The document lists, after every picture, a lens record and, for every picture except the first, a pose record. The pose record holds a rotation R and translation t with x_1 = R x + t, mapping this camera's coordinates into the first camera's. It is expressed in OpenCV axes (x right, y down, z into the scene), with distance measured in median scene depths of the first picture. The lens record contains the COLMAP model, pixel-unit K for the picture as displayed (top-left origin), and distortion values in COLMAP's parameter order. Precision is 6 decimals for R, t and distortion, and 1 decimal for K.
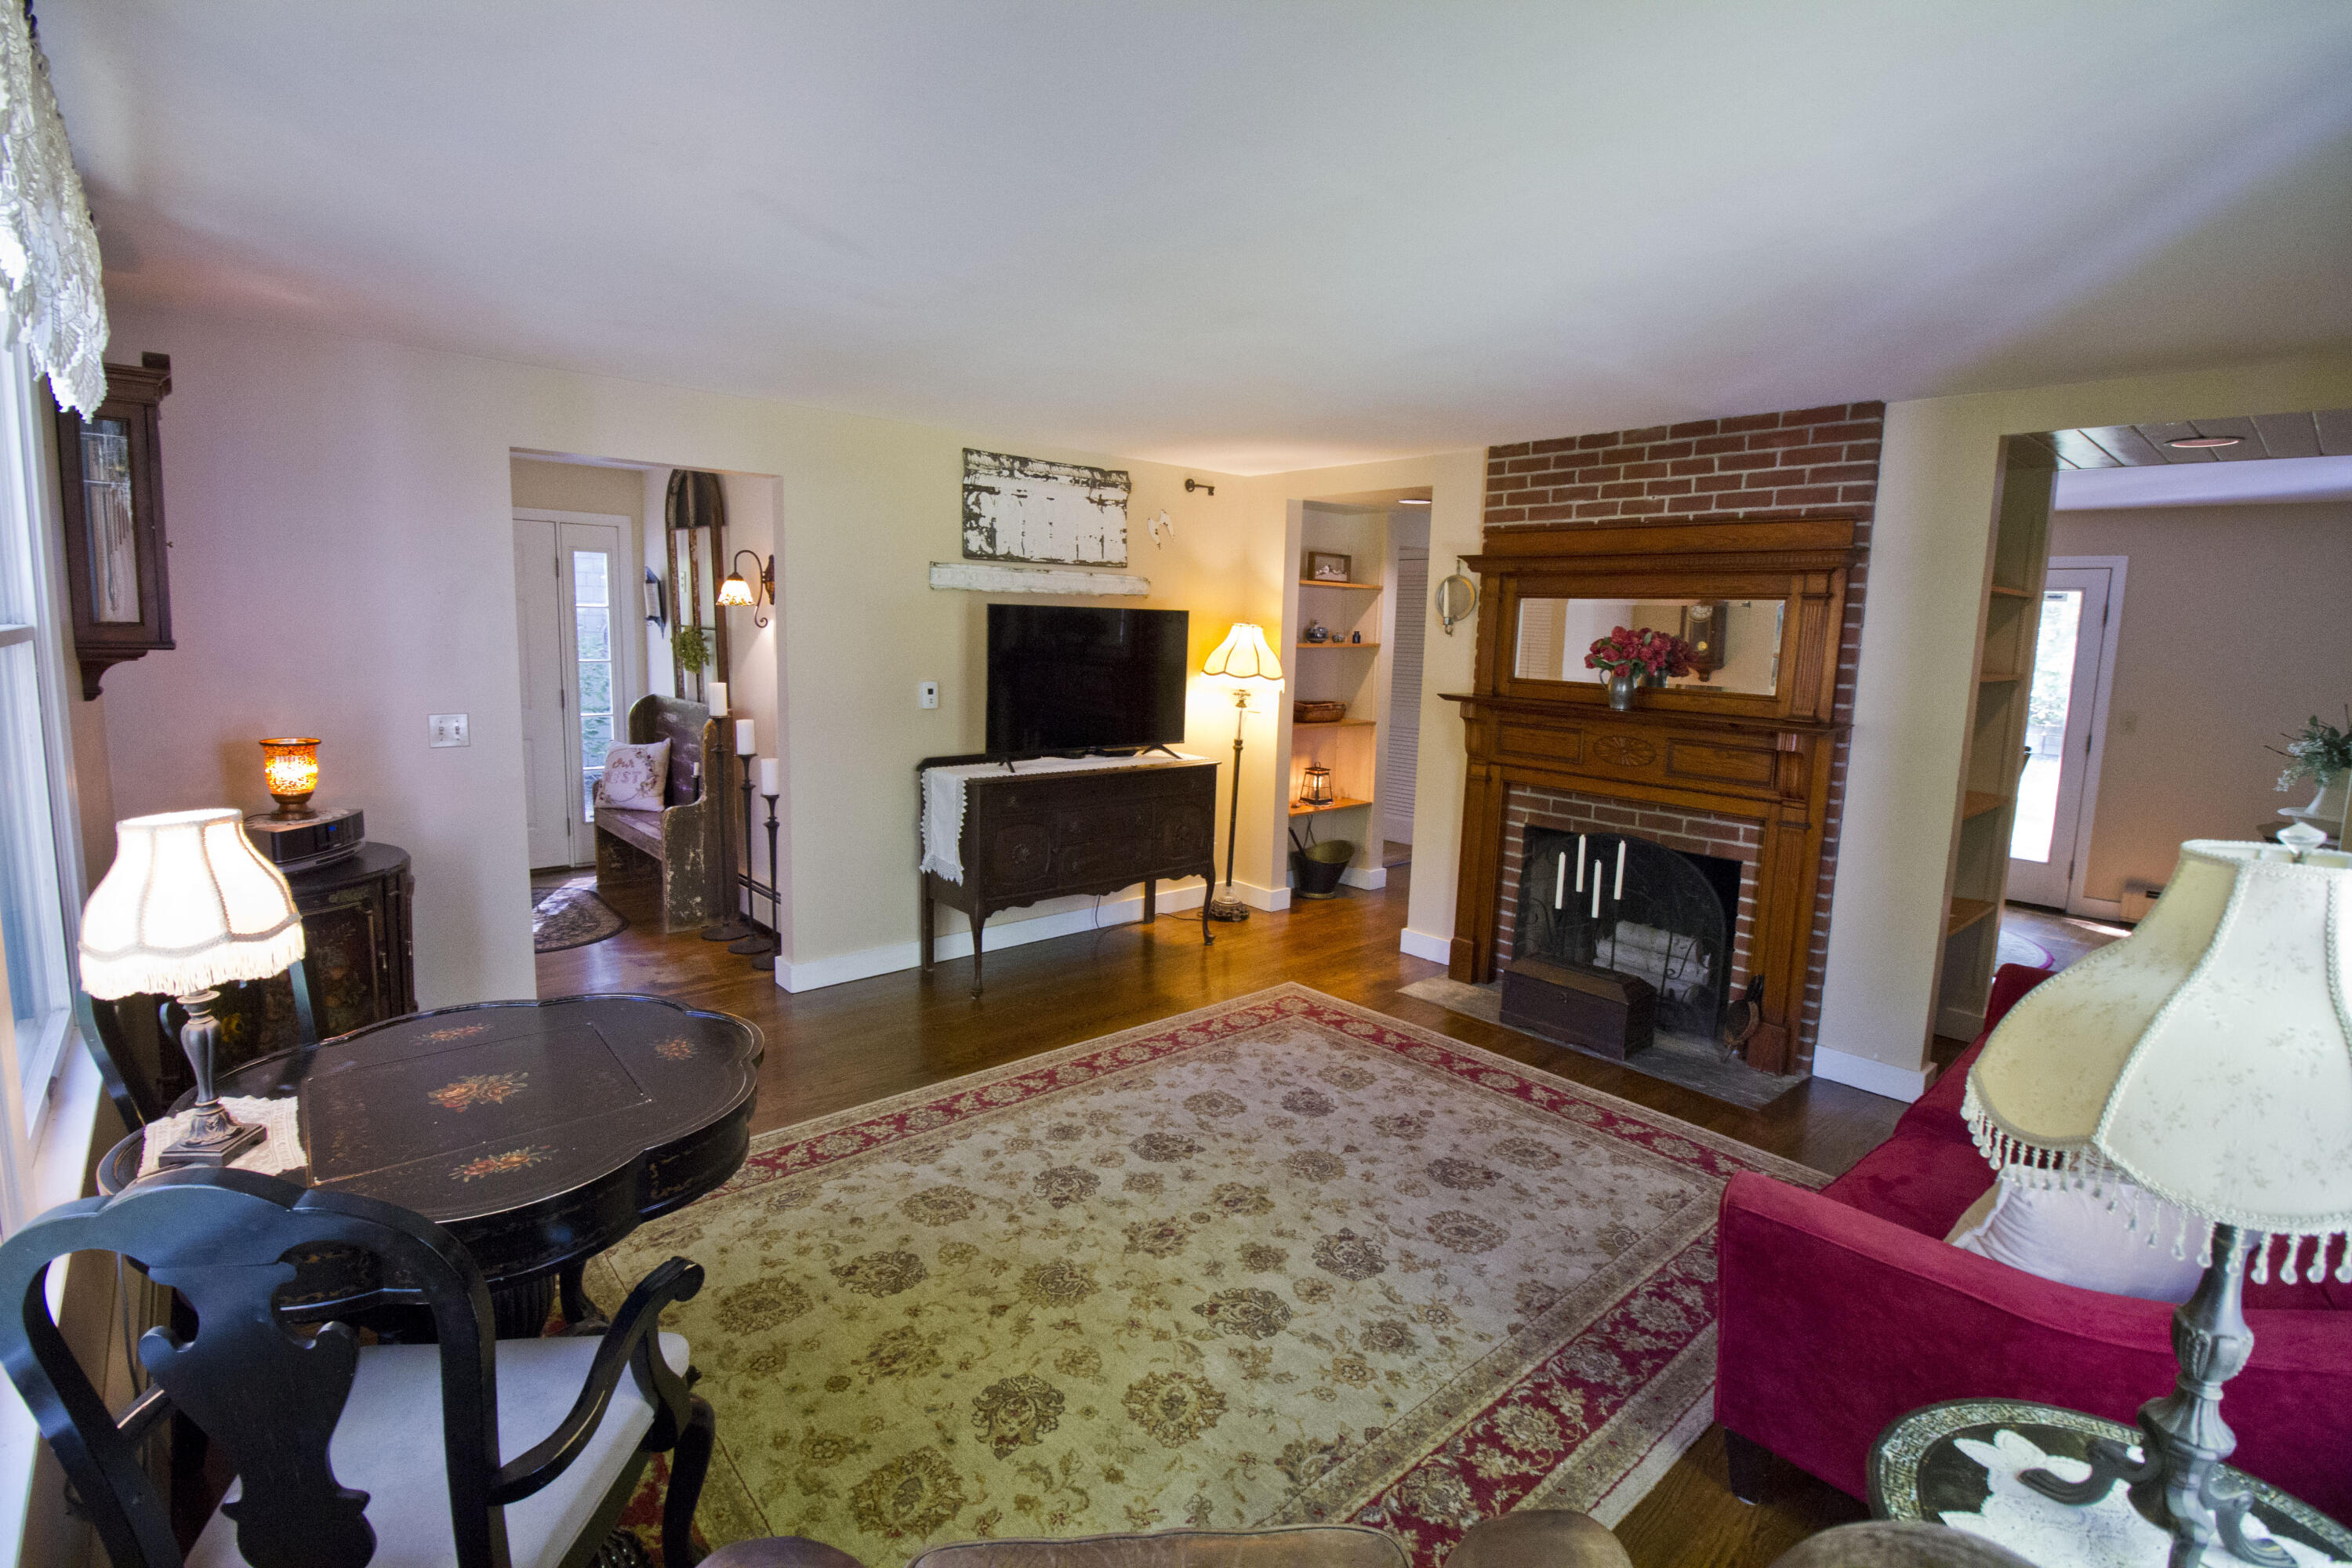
lens RADIAL K [[1088.6, 0, 1168.8], [0, 1088.6, 770.7], [0, 0, 1]] dist [-0.001109, -0.011789]
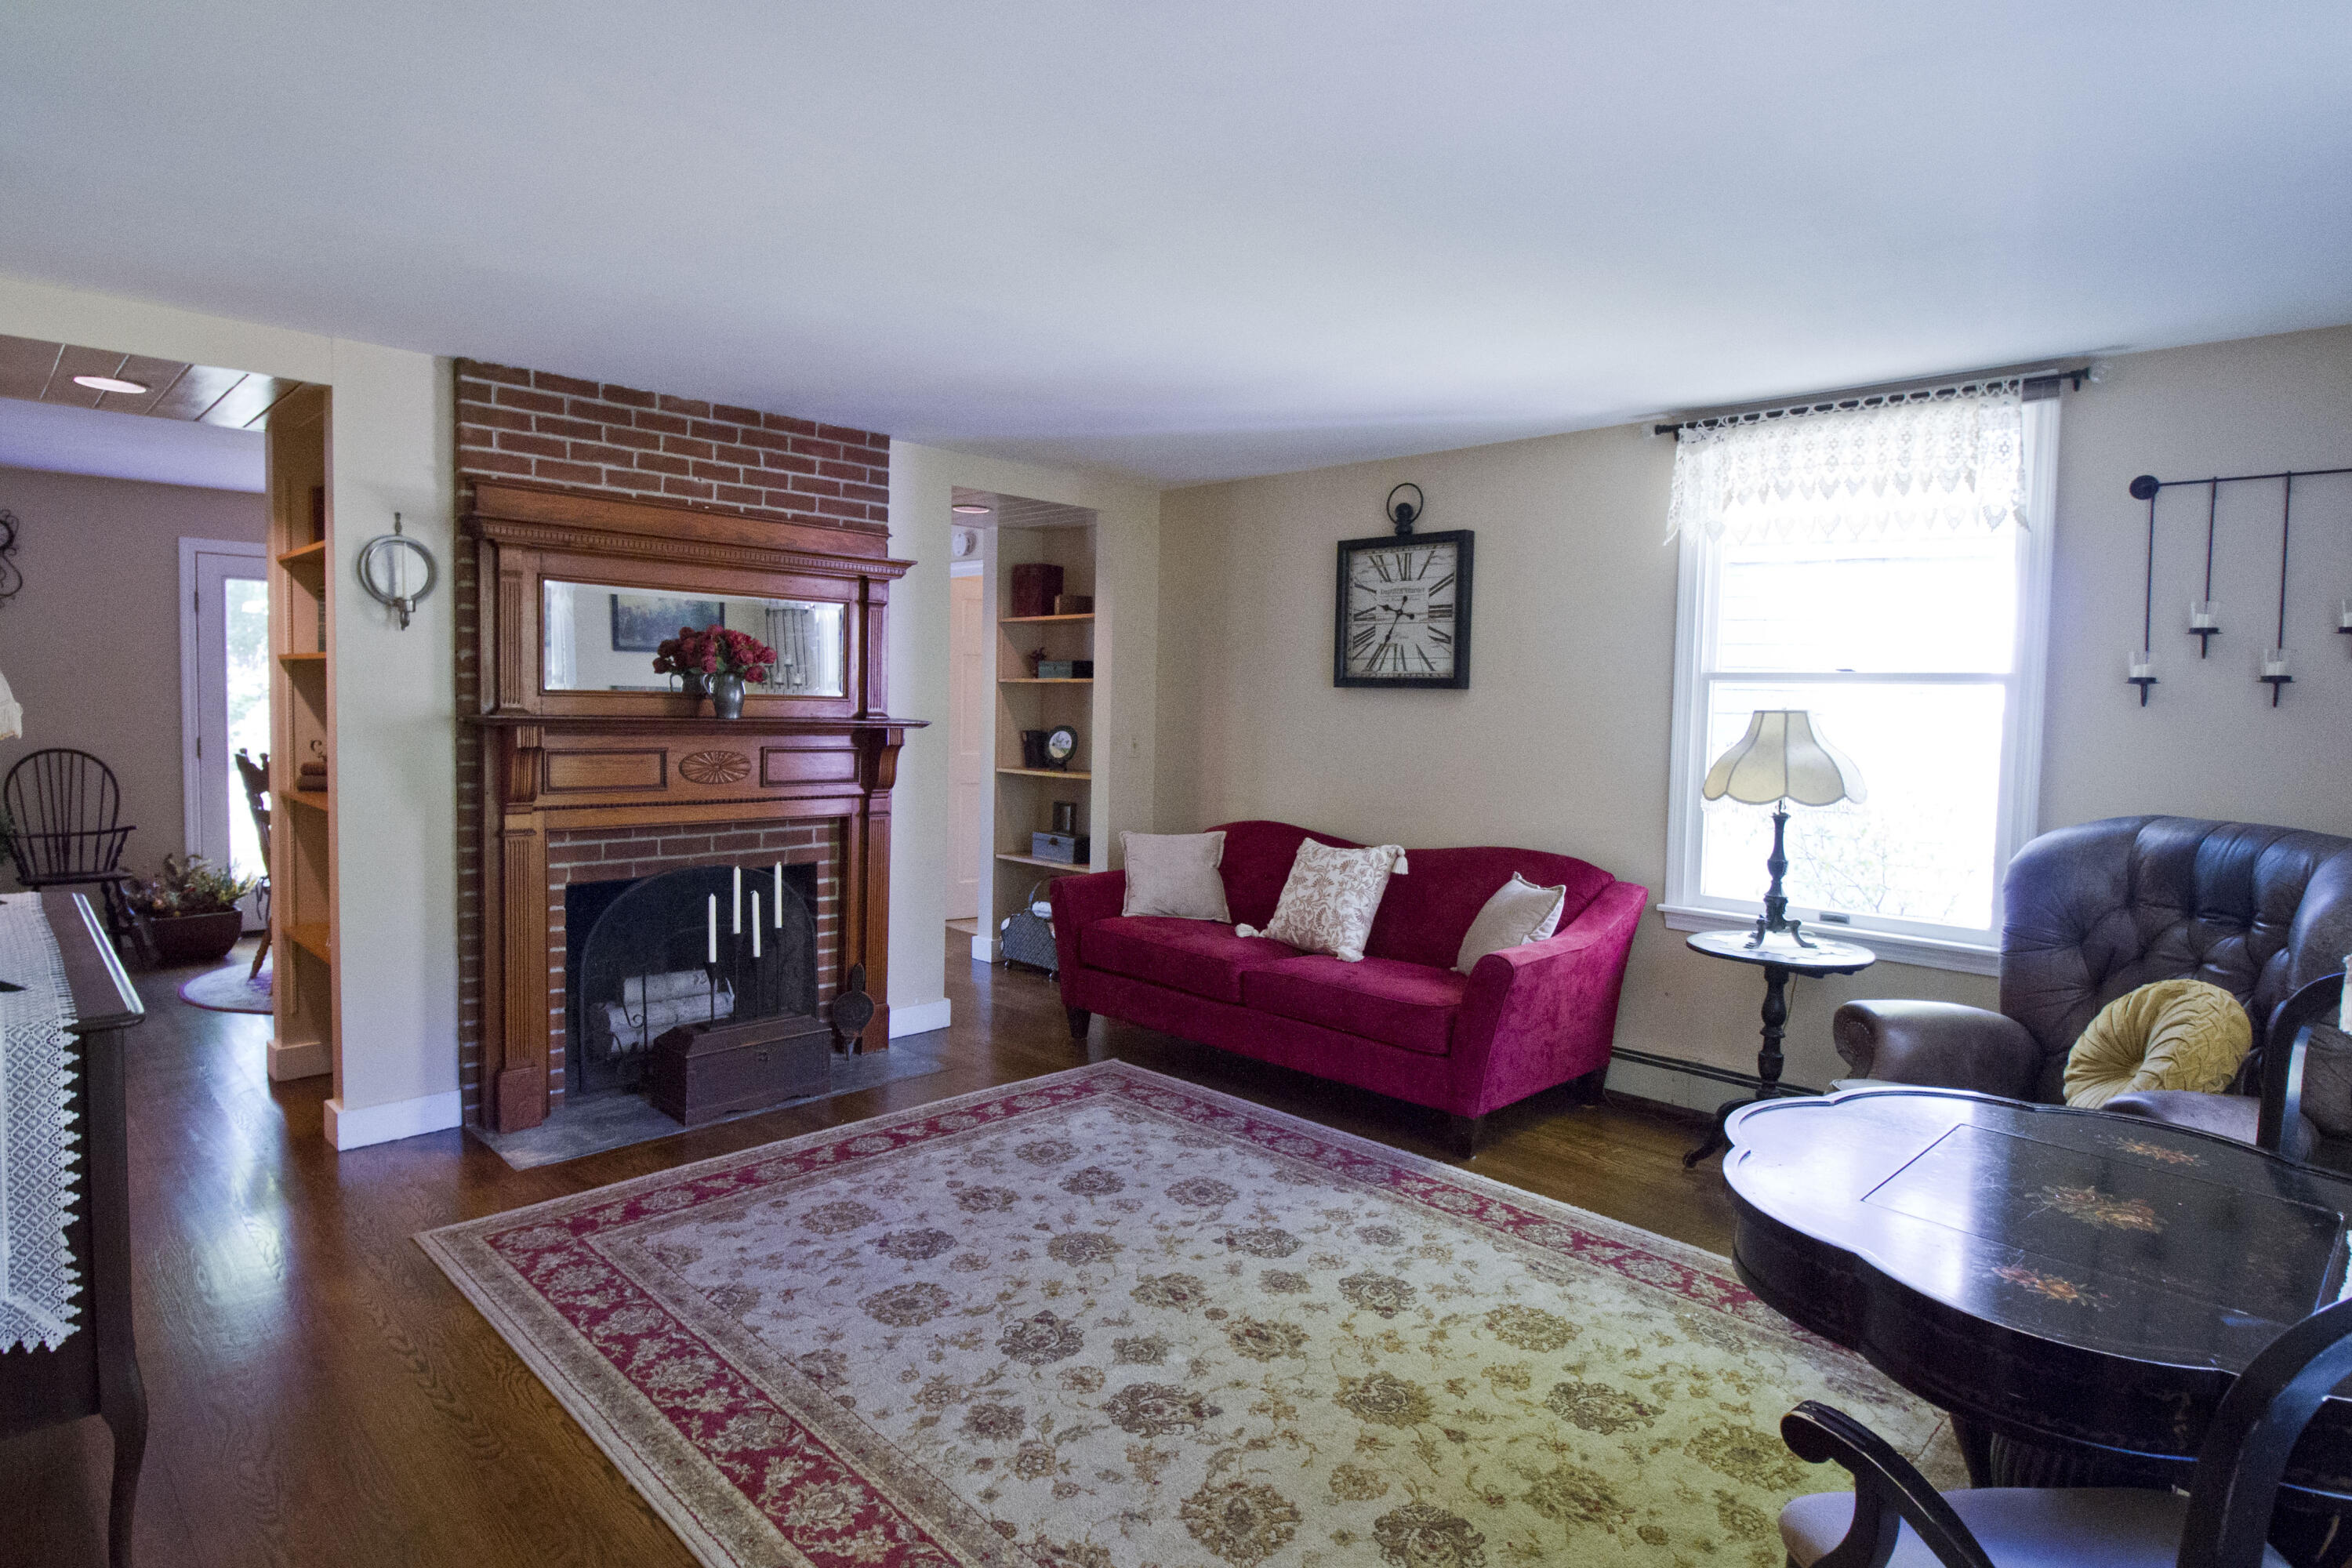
lens RADIAL K [[1240.3, 0, 1174.1], [0, 1240.3, 771.8], [0, 0, 1]] dist [-0.008514, -0.000589]
pose [[-0.065530, -0.090173, 0.993768, -0.716122], [0.111737, 0.988982, 0.097107, -0.084328], [-0.991575, 0.117405, -0.054733, 0.832980]]
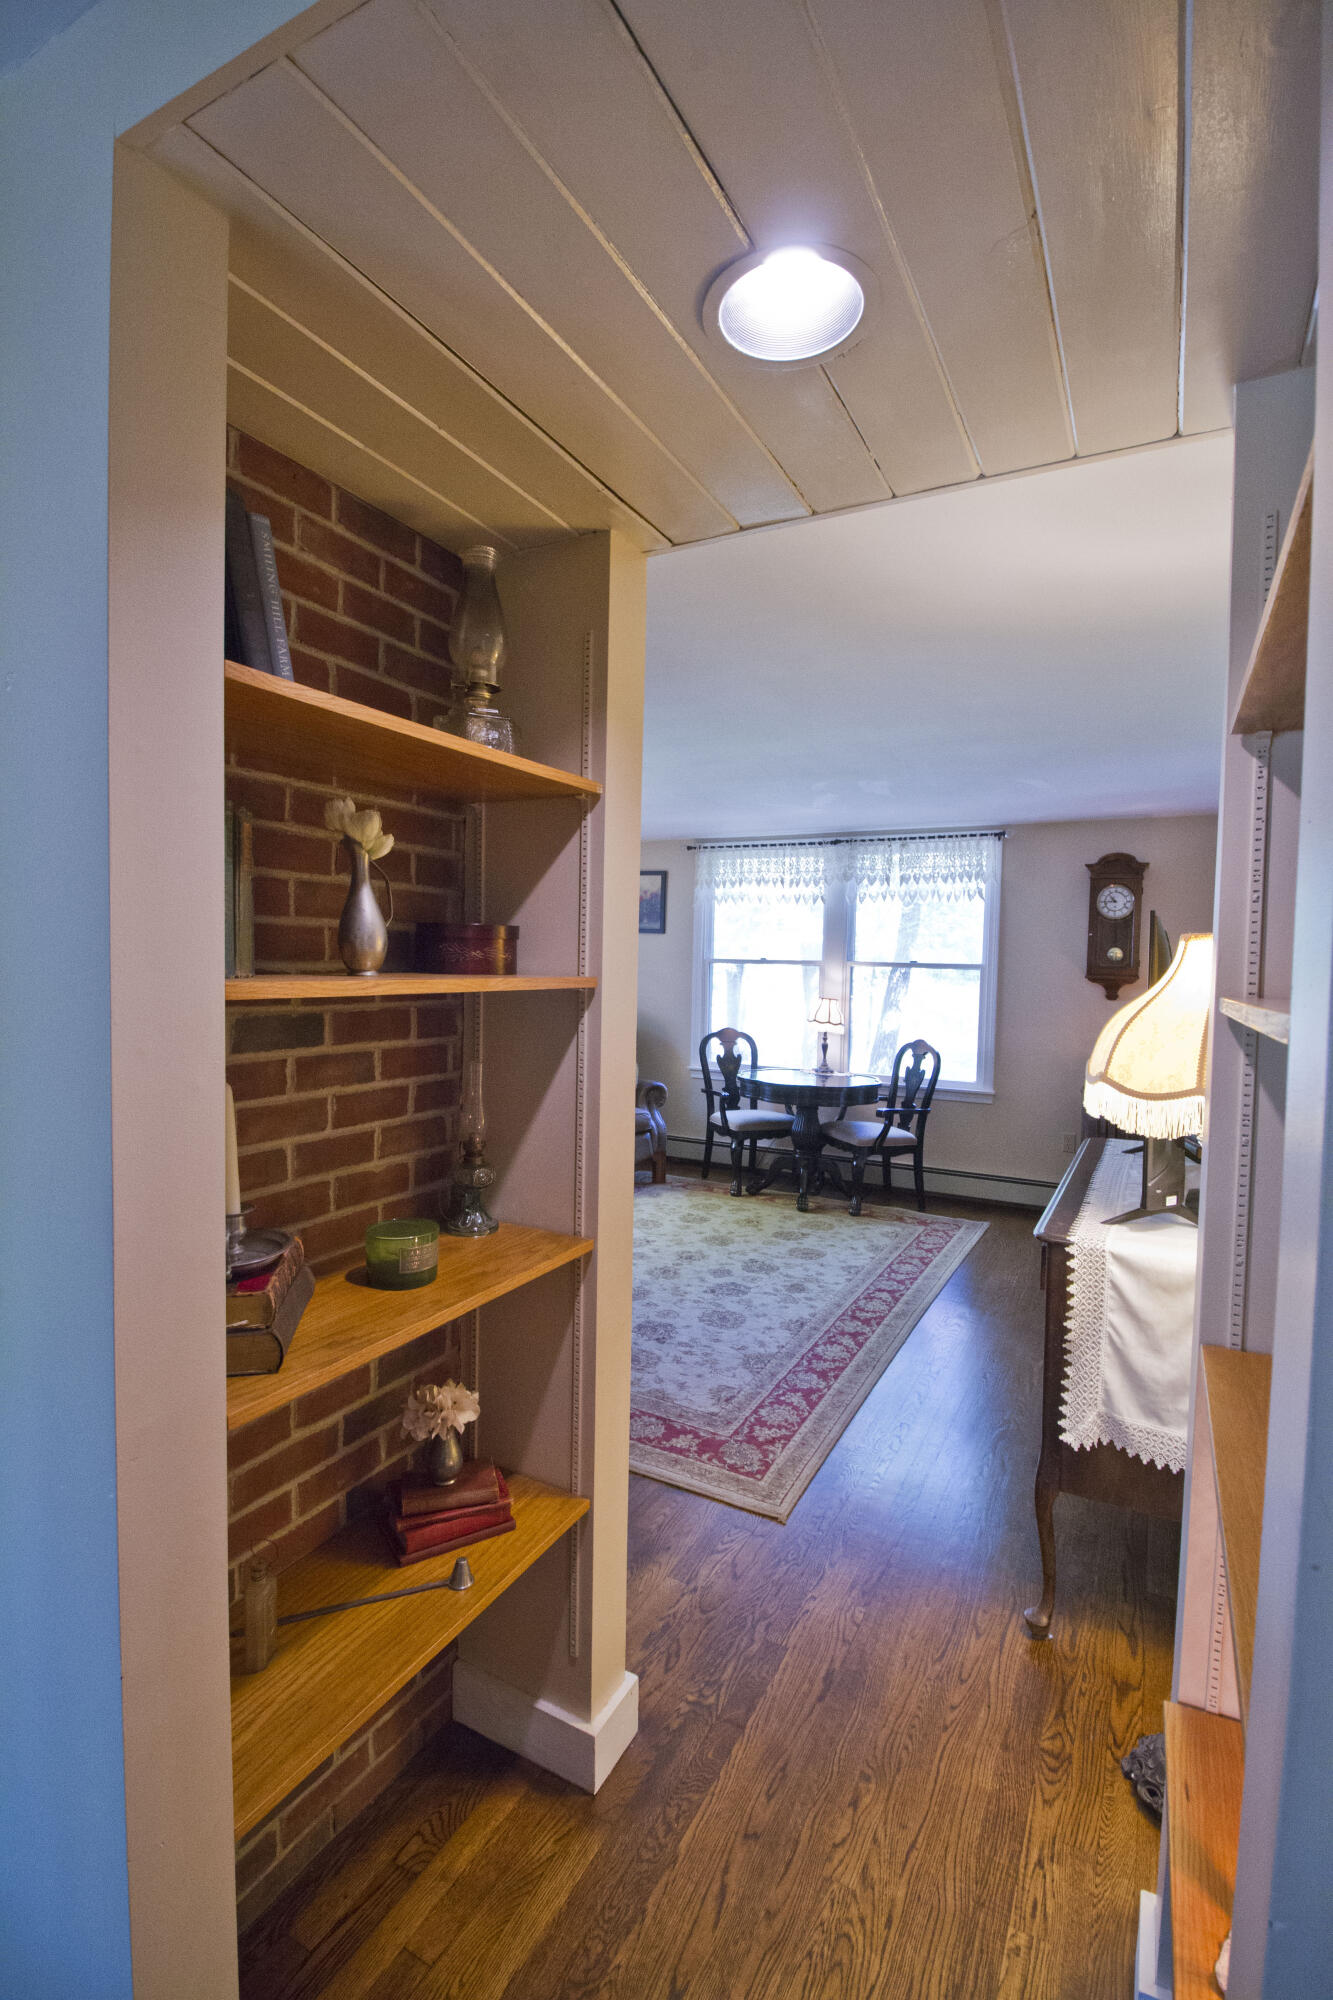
lens RADIAL K [[925.7, 0, 645.2], [0, 925.7, 992.1], [0, 0, 1]] dist [-0.001109, -0.011789]
pose [[-0.942903, -0.031587, -0.331567, 0.497572], [-0.087752, 0.983881, 0.155816, -0.230711], [0.321301, 0.176015, -0.930475, 1.904657]]
